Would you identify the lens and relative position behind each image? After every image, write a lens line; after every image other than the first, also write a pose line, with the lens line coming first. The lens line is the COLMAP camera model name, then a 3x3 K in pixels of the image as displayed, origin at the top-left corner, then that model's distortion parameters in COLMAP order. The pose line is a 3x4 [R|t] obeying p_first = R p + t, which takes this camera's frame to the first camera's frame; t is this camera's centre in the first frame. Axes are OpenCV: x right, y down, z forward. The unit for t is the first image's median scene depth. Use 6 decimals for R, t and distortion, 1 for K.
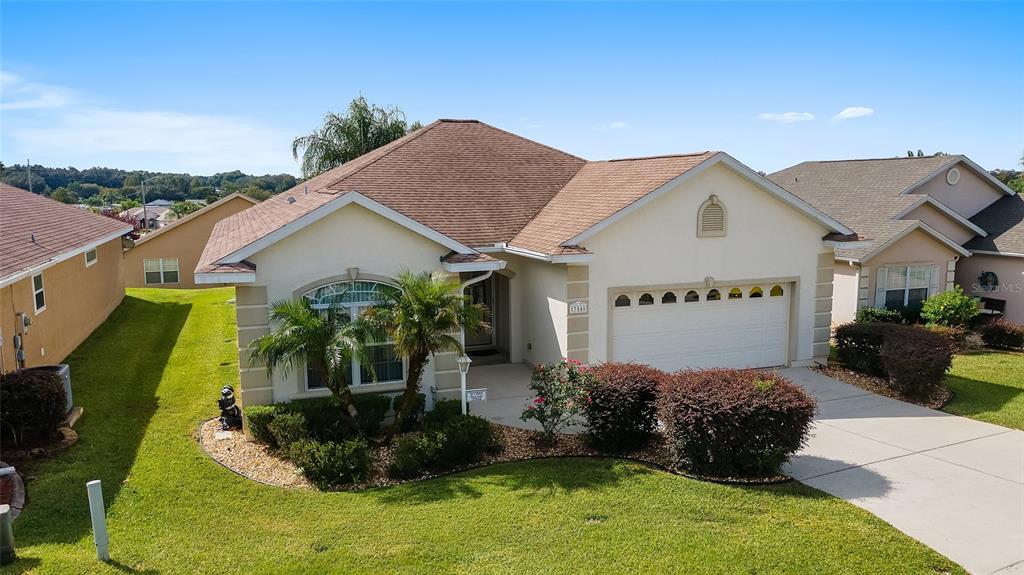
lens RADIAL K [[743.9, 0, 507.0], [0, 743.9, 286.5], [0, 0, 1]] dist [0.043776, 0.004335]
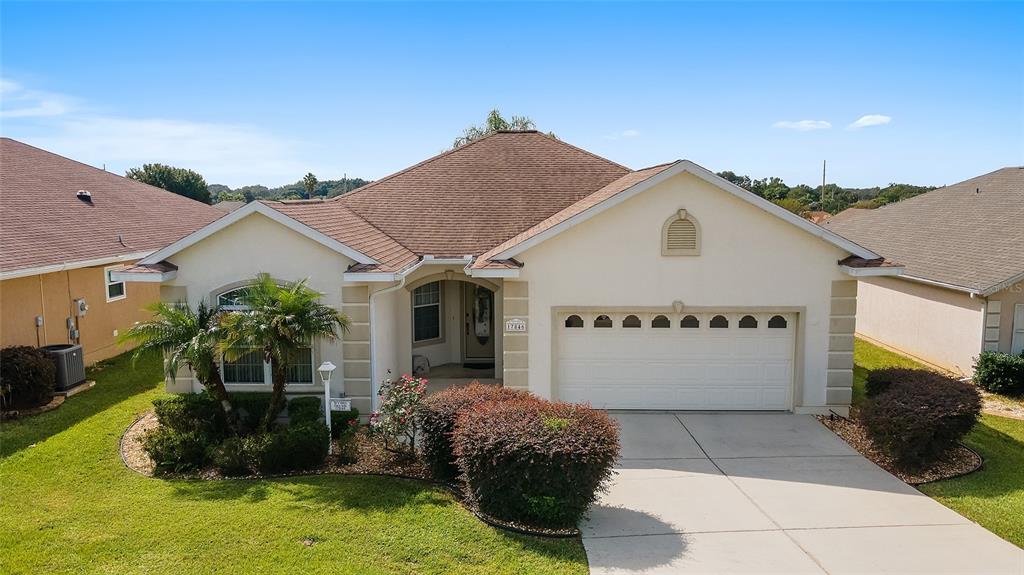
lens RADIAL K [[743.9, 0, 507.0], [0, 743.9, 286.5], [0, 0, 1]] dist [0.043776, 0.004335]
pose [[0.934089, 0.047758, -0.353833, 0.410492], [-0.052406, 0.998620, -0.003560, -0.016947], [0.353175, 0.021868, 0.935302, 0.103343]]
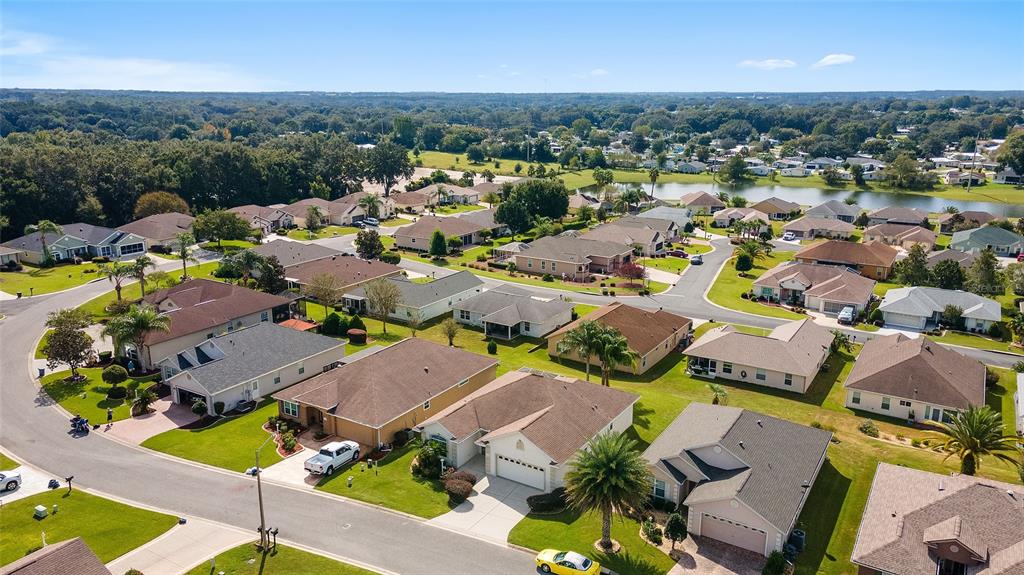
lens RADIAL K [[743.9, 0, 507.0], [0, 743.9, 286.5], [0, 0, 1]] dist [0.043776, 0.004335]
pose [[0.615855, 0.206236, -0.760388, 3.058411], [-0.114601, 0.978316, 0.172525, -1.586103], [0.779480, -0.019109, 0.626135, -1.465955]]
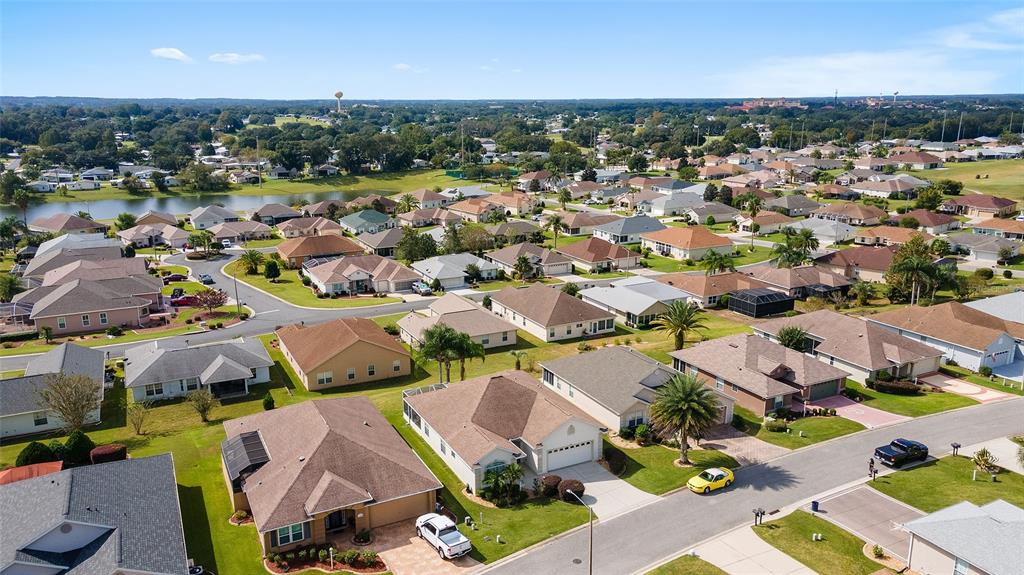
lens RADIAL K [[743.9, 0, 507.0], [0, 743.9, 286.5], [0, 0, 1]] dist [0.043776, 0.004335]
pose [[0.991915, -0.024942, 0.124426, -0.583100], [0.011555, 0.994173, 0.107173, -1.363810], [-0.126375, -0.104869, 0.986424, -3.002545]]
